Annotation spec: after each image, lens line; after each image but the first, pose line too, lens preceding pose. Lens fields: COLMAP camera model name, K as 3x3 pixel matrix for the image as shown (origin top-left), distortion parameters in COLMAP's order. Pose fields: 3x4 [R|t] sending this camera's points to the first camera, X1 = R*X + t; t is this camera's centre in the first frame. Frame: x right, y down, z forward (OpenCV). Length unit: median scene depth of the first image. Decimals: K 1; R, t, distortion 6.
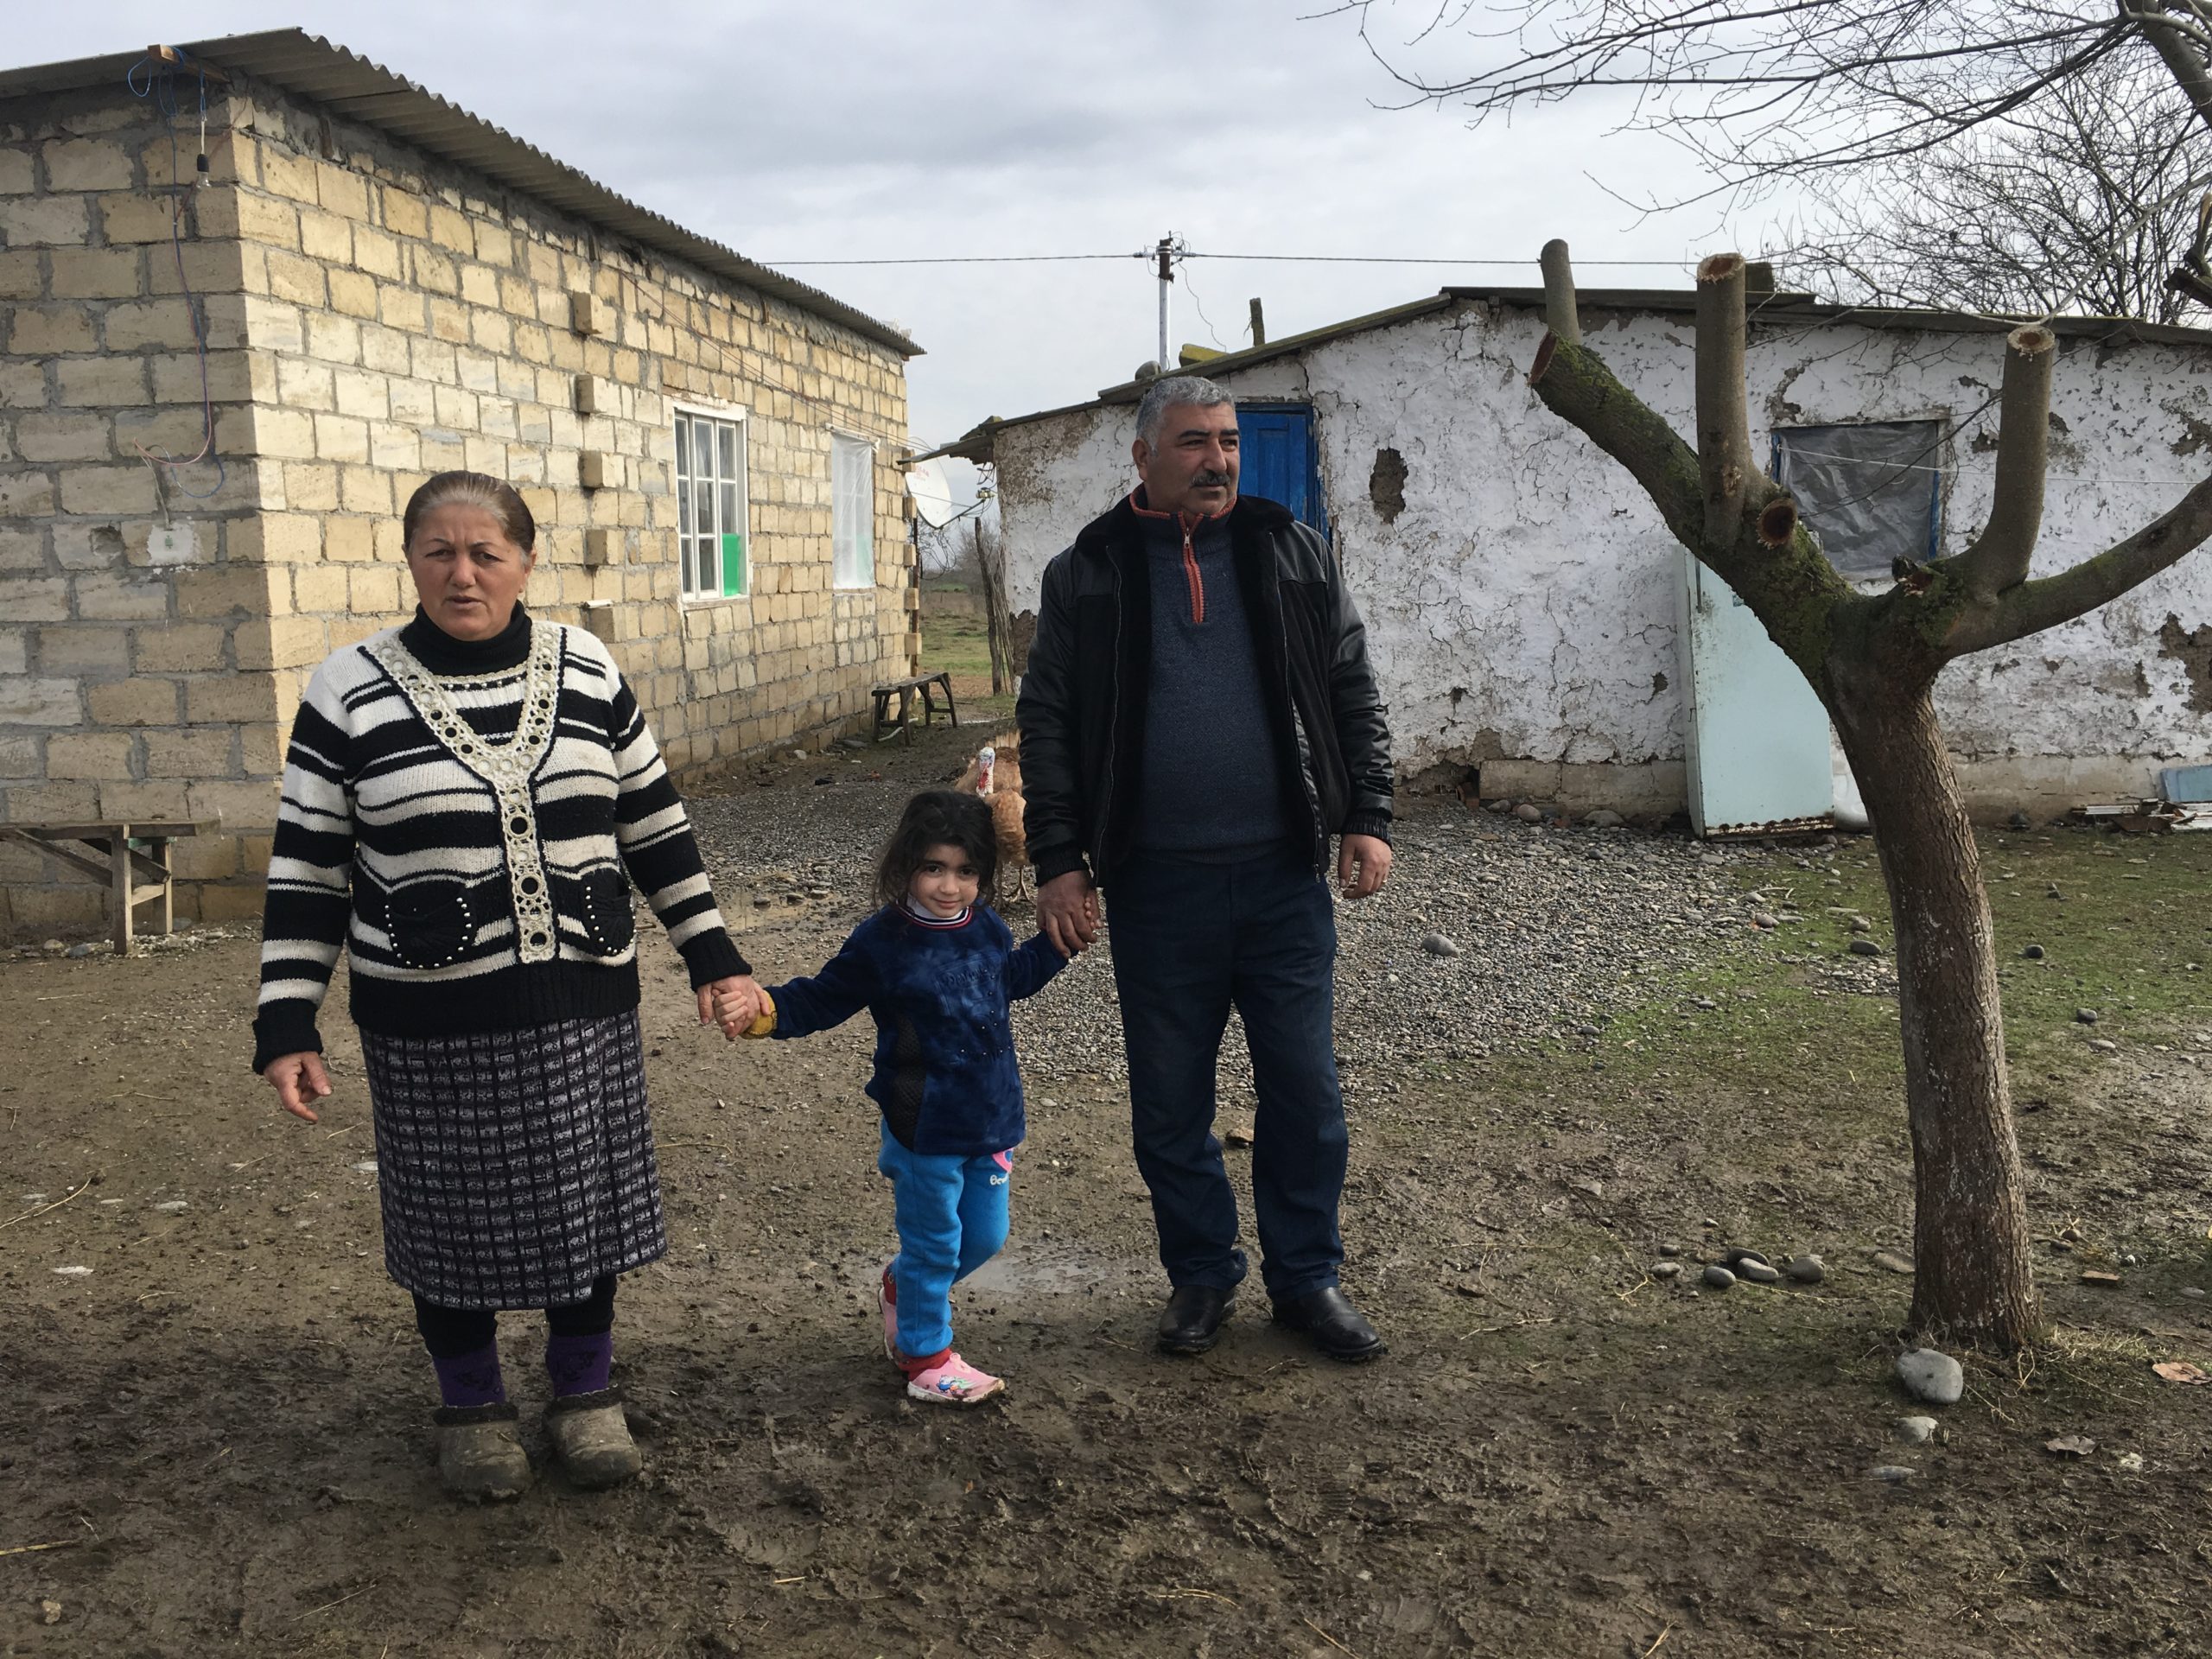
lens RADIAL K [[1887.8, 0, 1103.4], [0, 1887.8, 830.8], [0, 0, 1]] dist [0.083419, -0.126516]
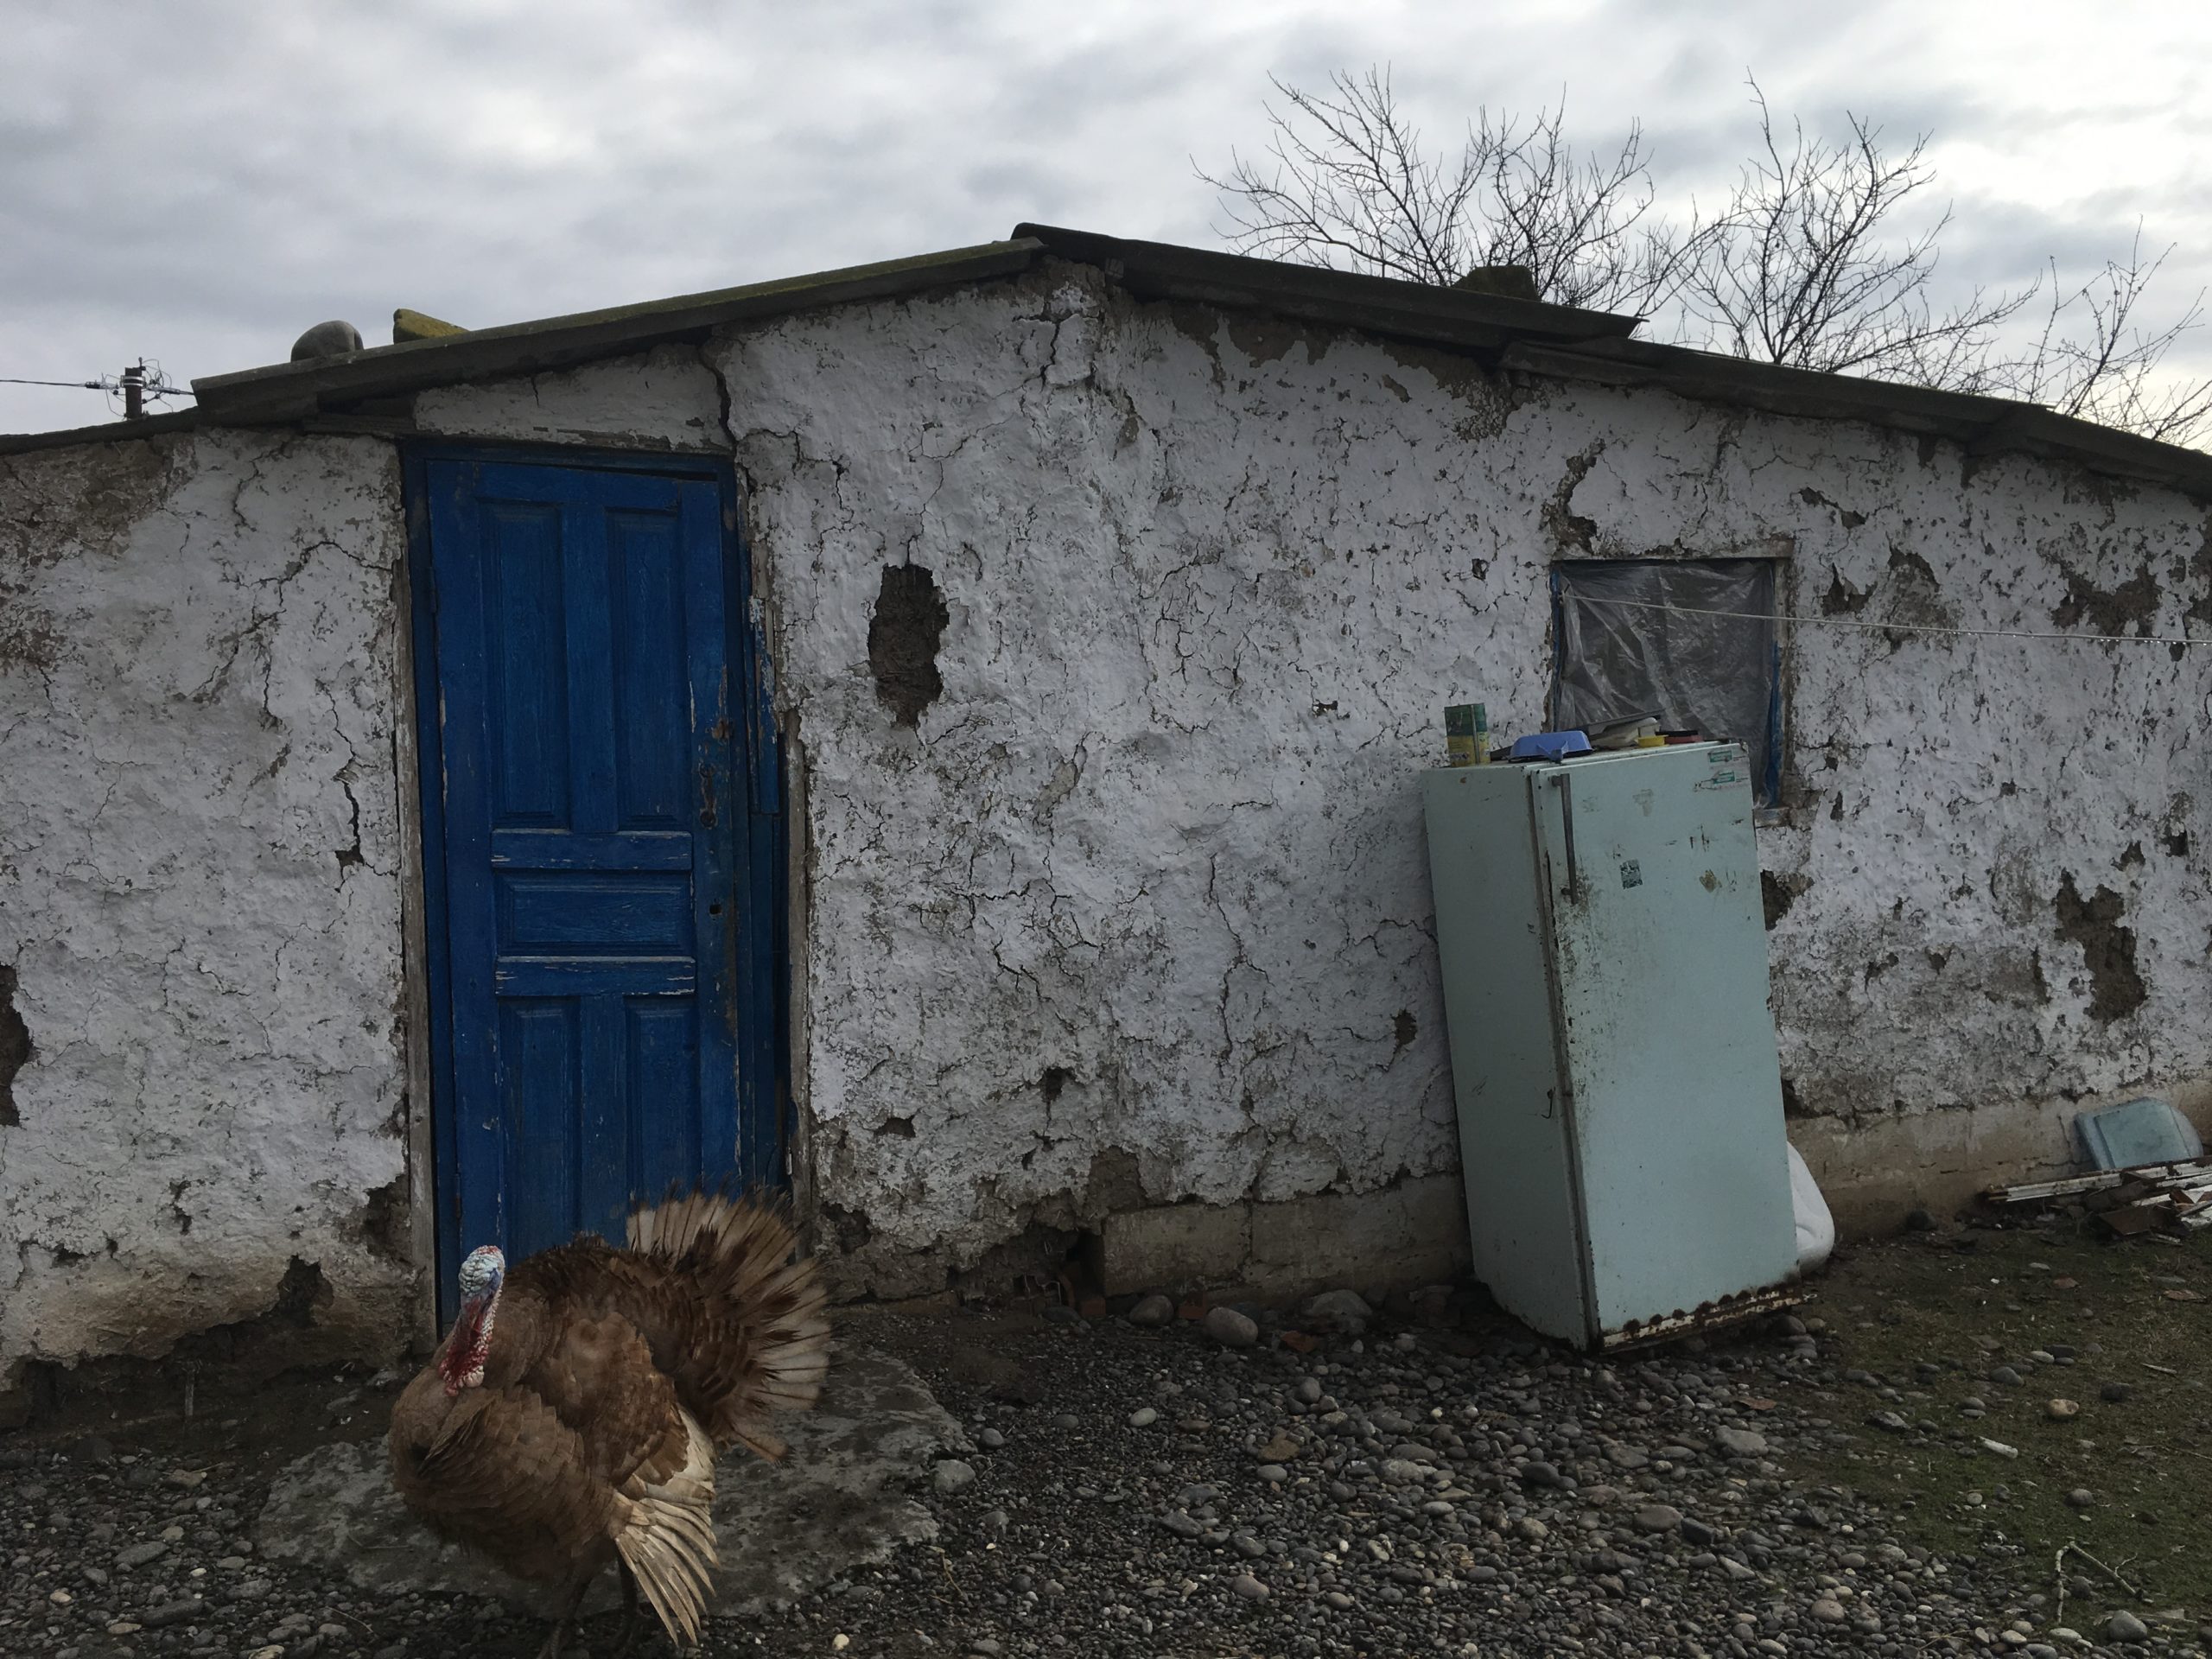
lens RADIAL K [[1887.8, 0, 1109.3], [0, 1887.8, 824.5], [0, 0, 1]] dist [0.083419, -0.126516]
pose [[0.867573, -0.022913, 0.496782, -0.035515], [0.083346, 0.991508, -0.099823, -0.088774], [-0.490277, 0.128008, 0.862115, 0.584374]]
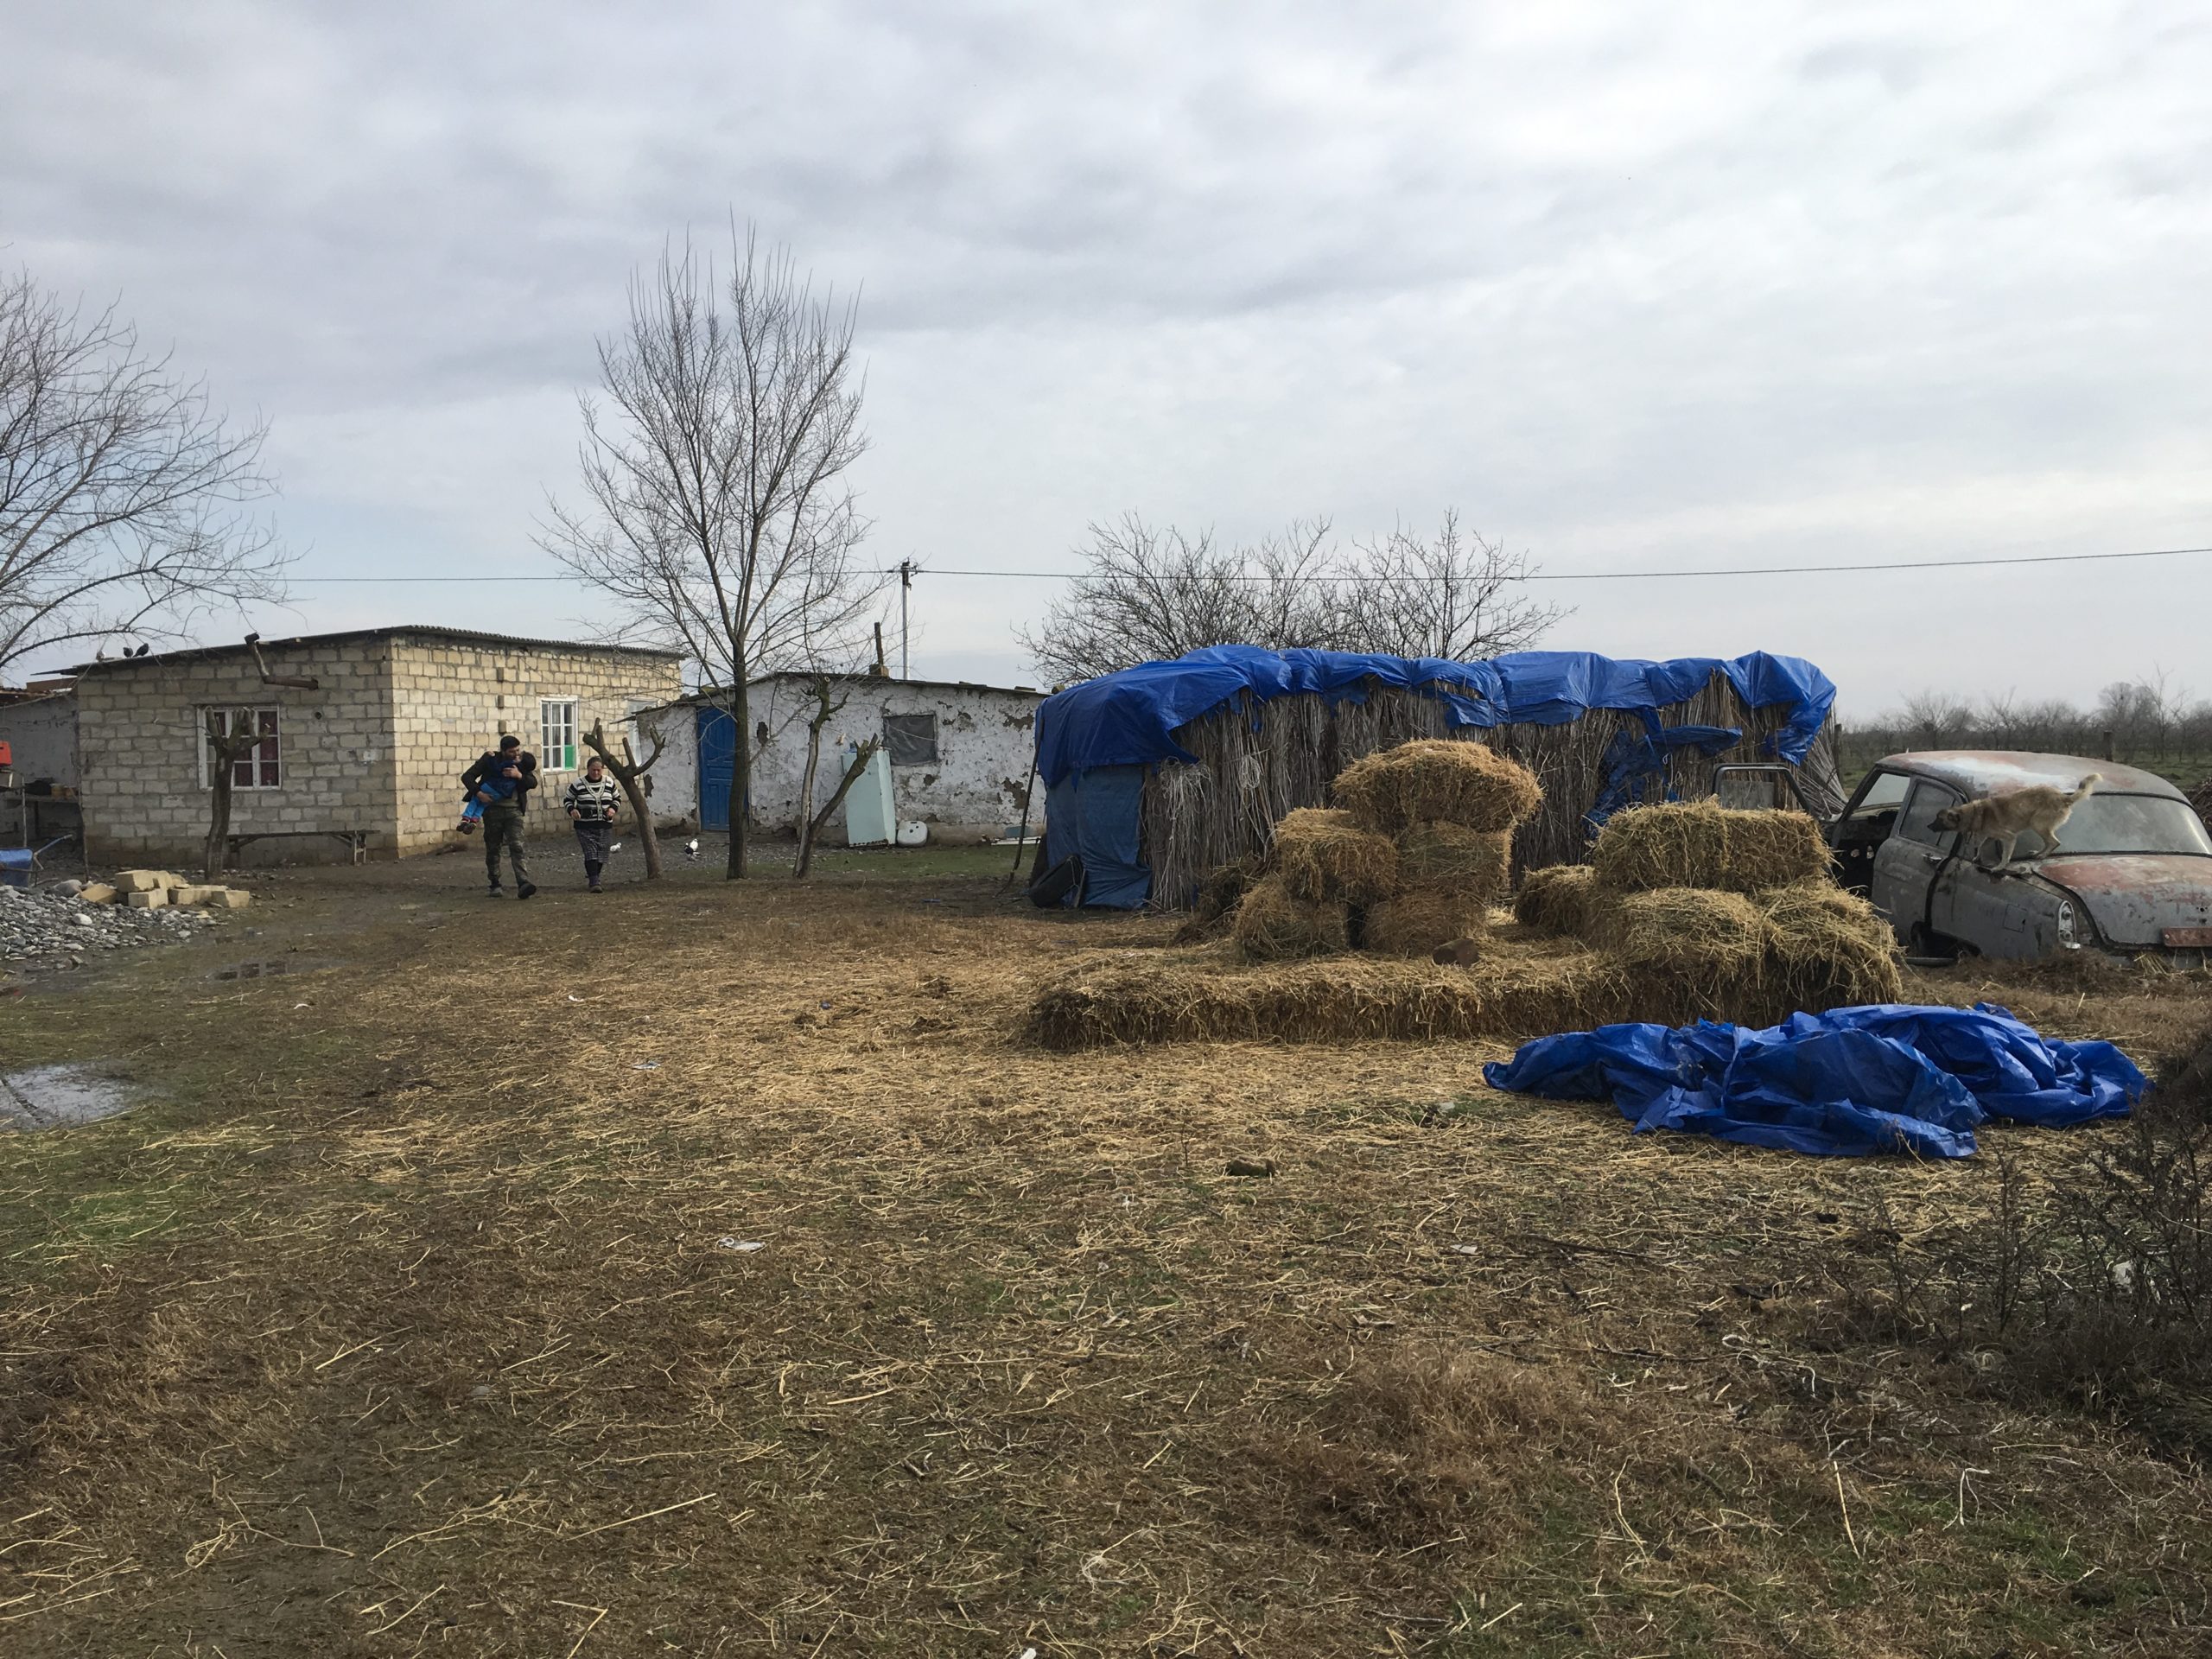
lens RADIAL K [[1887.8, 0, 1100.2], [0, 1887.8, 830.4], [0, 0, 1]] dist [0.083419, -0.126516]
pose [[0.999390, 0.002881, -0.034816, 0.789154], [-0.006032, 0.995856, -0.090747, 0.239847], [0.034410, 0.090902, 0.995265, -1.956404]]
